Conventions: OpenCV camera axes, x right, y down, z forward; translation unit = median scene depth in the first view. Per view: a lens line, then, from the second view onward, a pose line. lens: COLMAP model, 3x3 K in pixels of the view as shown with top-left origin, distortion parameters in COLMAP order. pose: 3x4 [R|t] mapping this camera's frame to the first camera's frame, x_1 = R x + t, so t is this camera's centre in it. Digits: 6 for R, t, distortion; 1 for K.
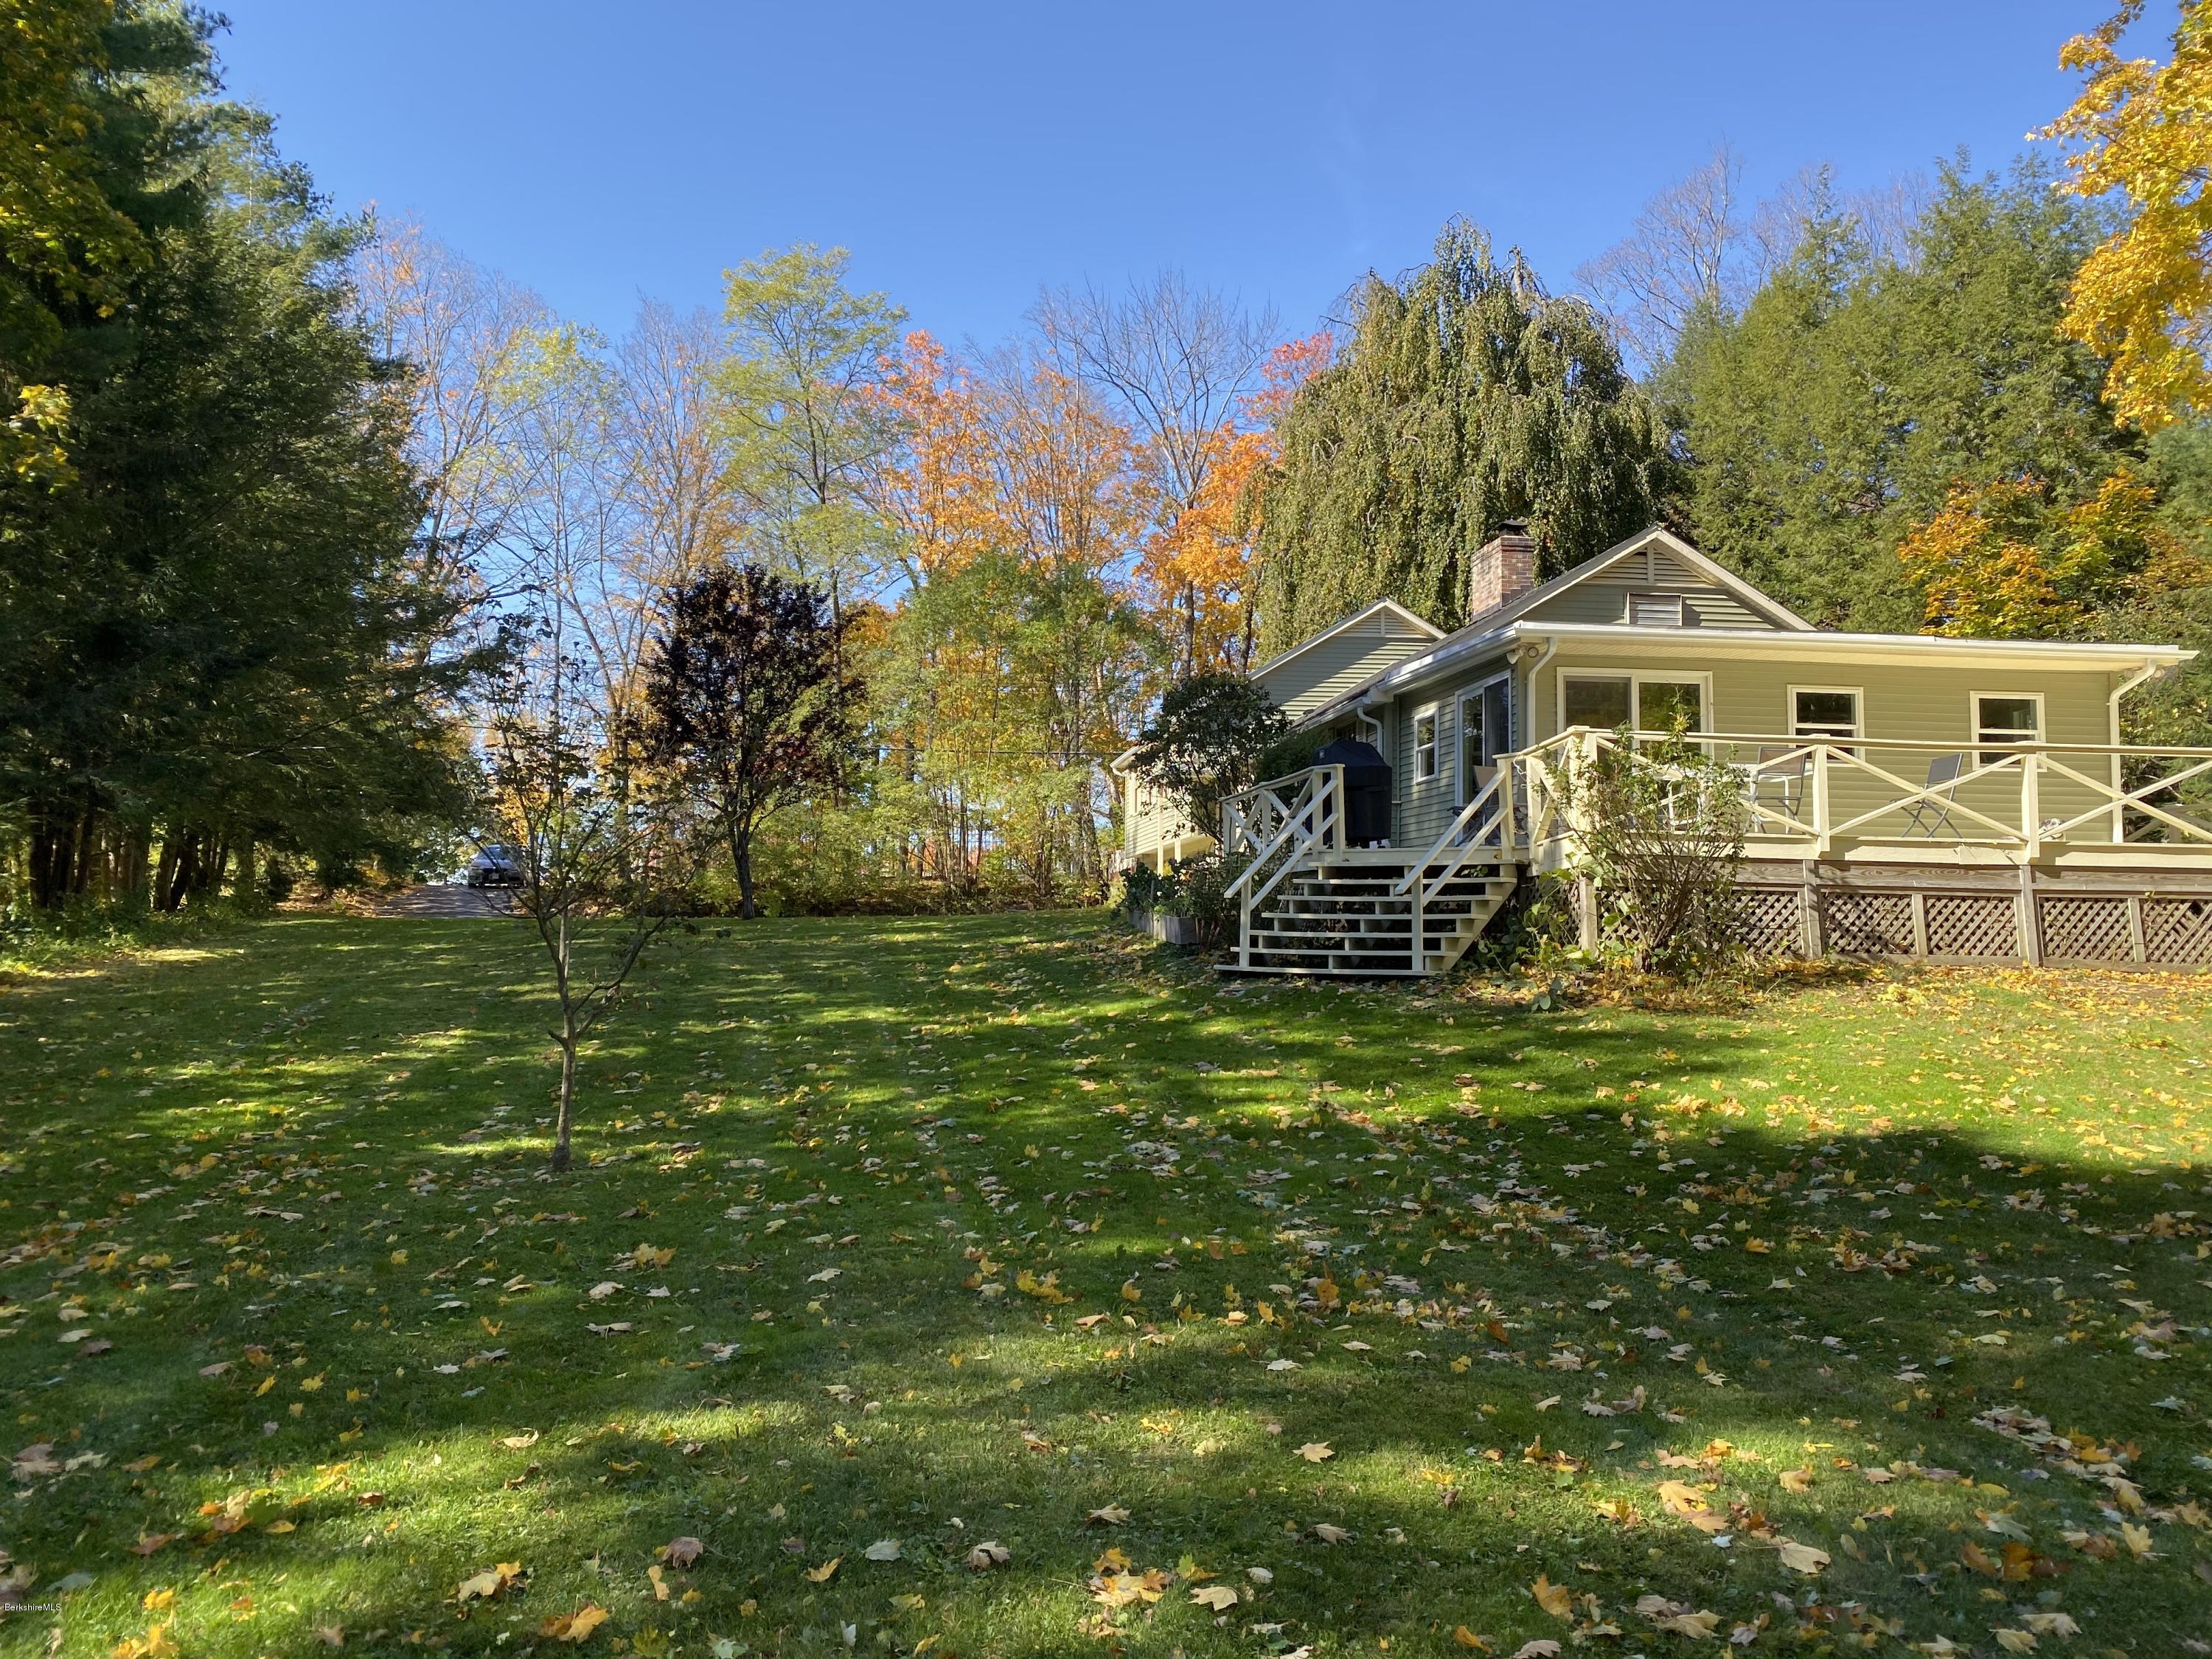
lens RADIAL K [[1666.9, 0, 1102.8], [0, 1666.9, 837.5], [0, 0, 1]] dist [0.052785, -0.062501]
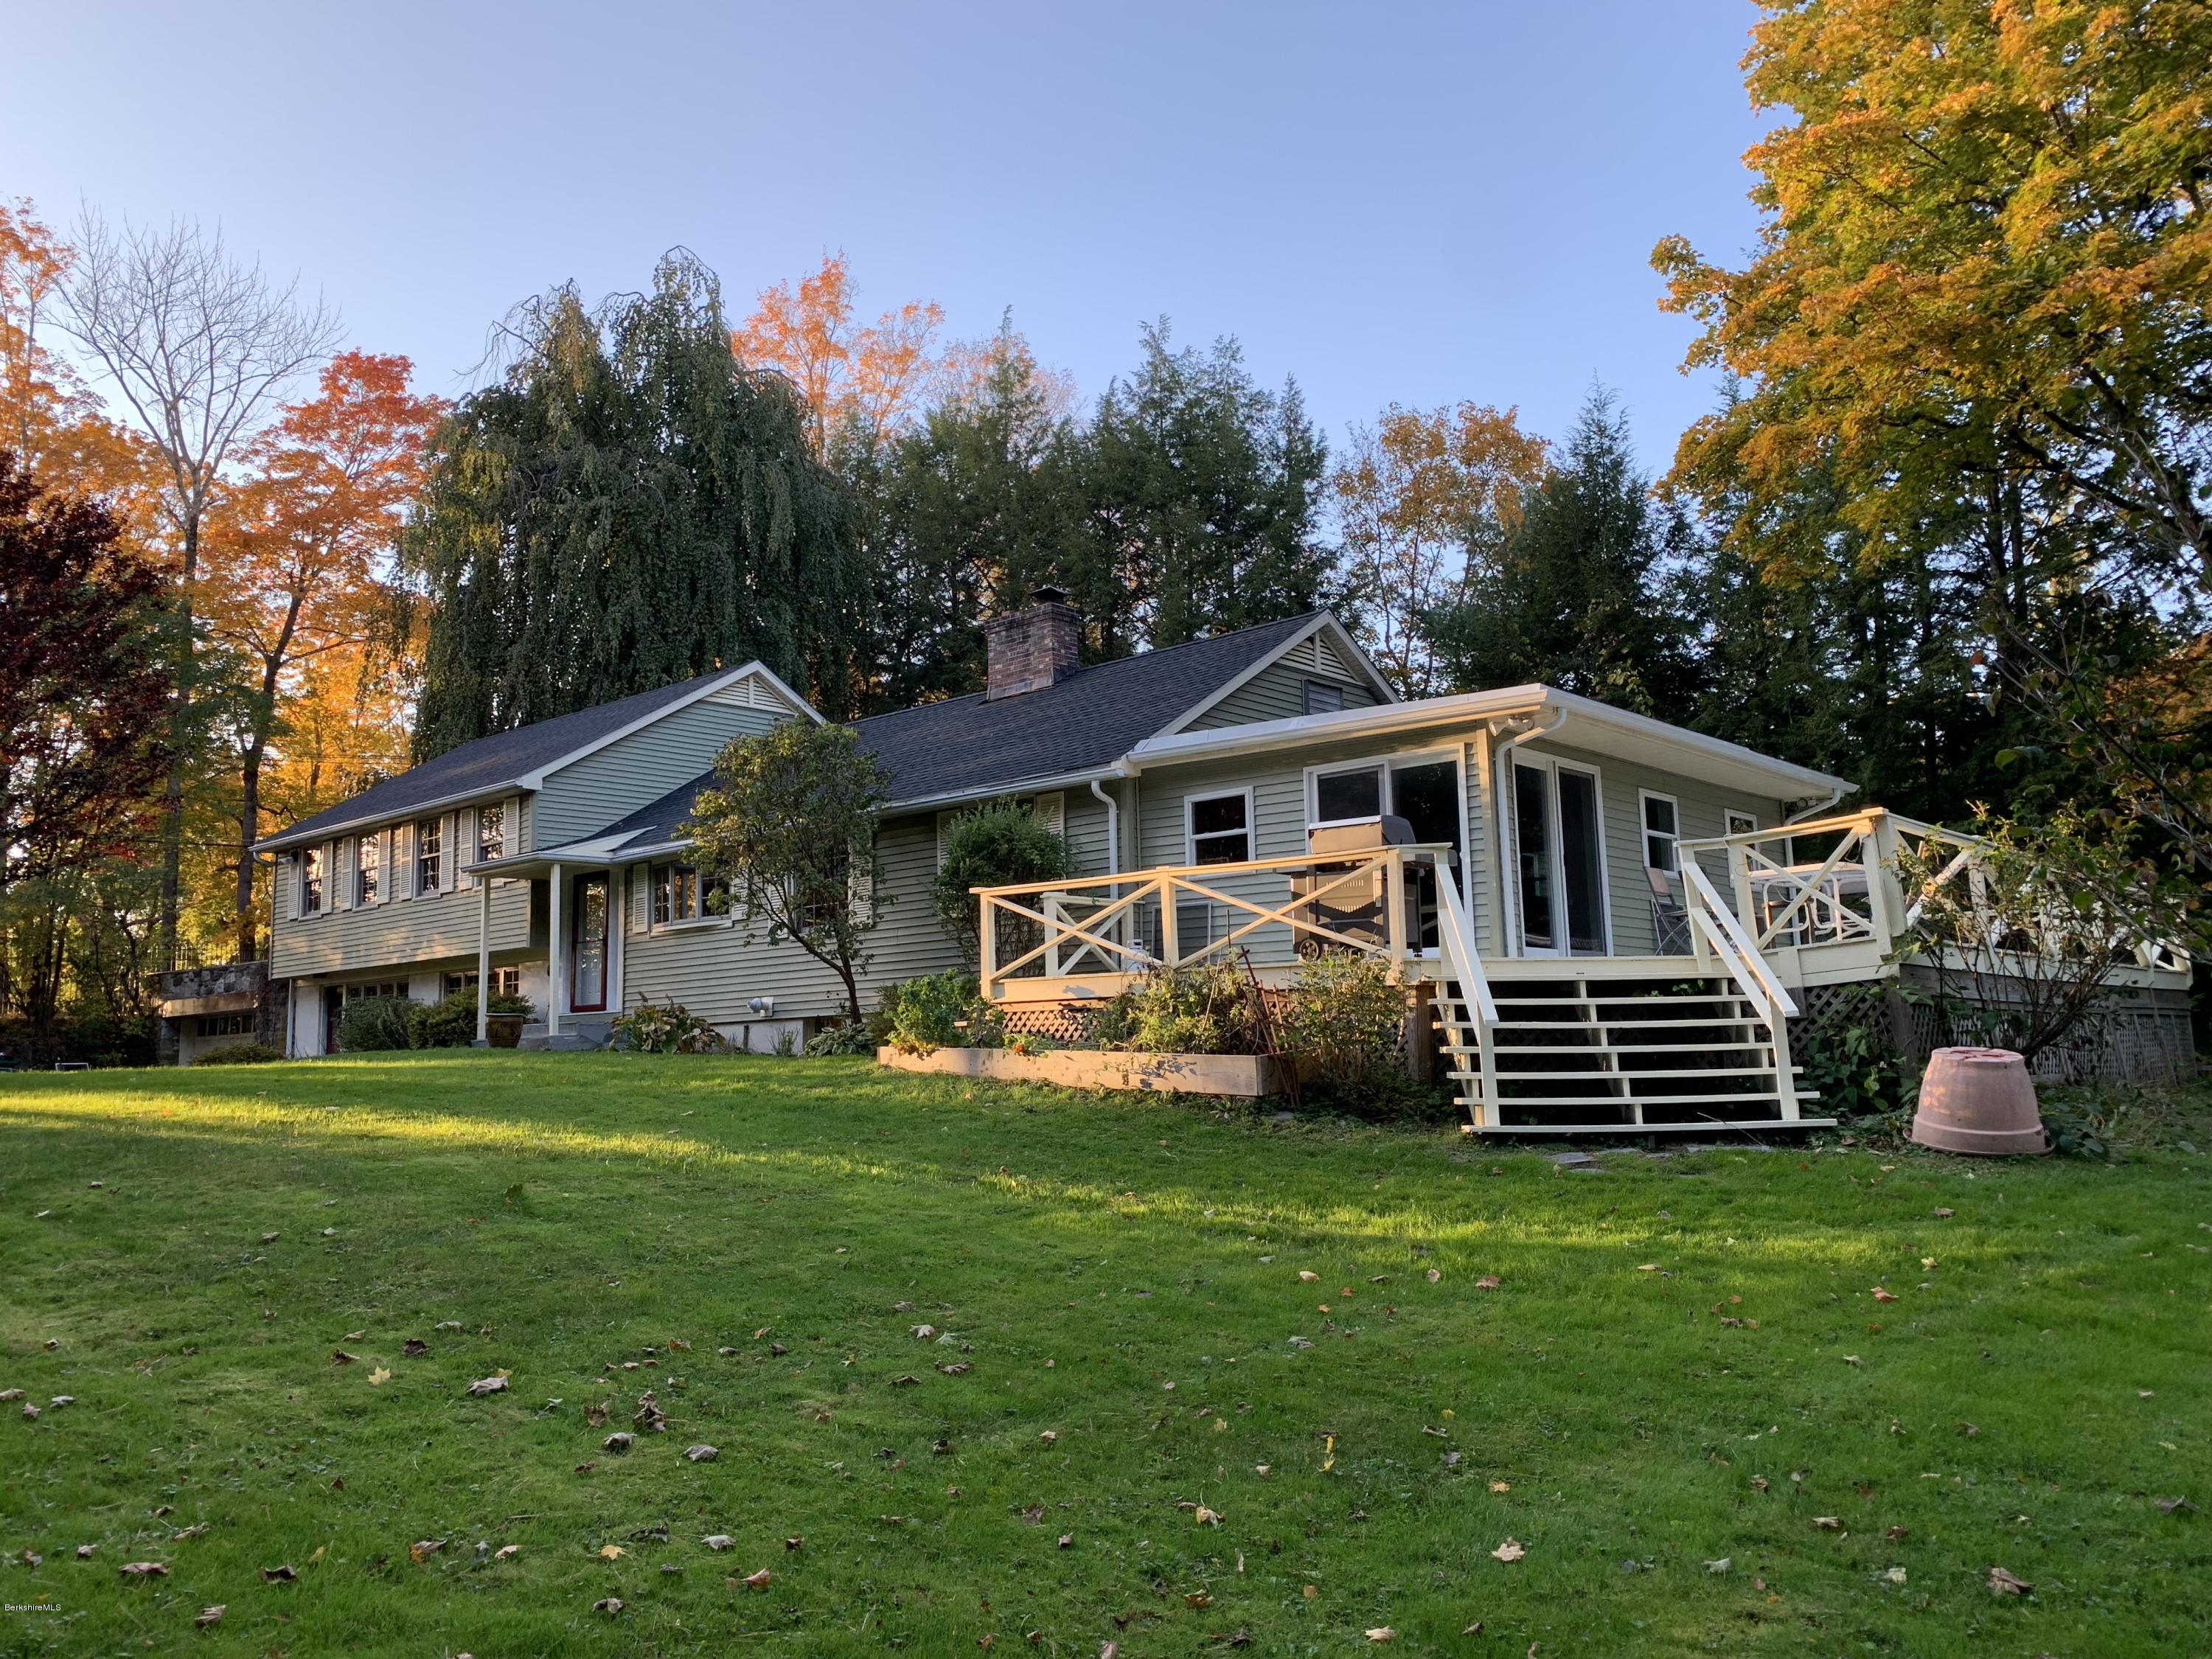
lens RADIAL K [[1666.9, 0, 1102.8], [0, 1666.9, 837.5], [0, 0, 1]] dist [0.052785, -0.062501]
pose [[0.763552, 0.049877, 0.643817, -0.193979], [-0.002495, 0.997233, -0.074297, 0.003565], [-0.645741, 0.055124, 0.761564, 0.223092]]
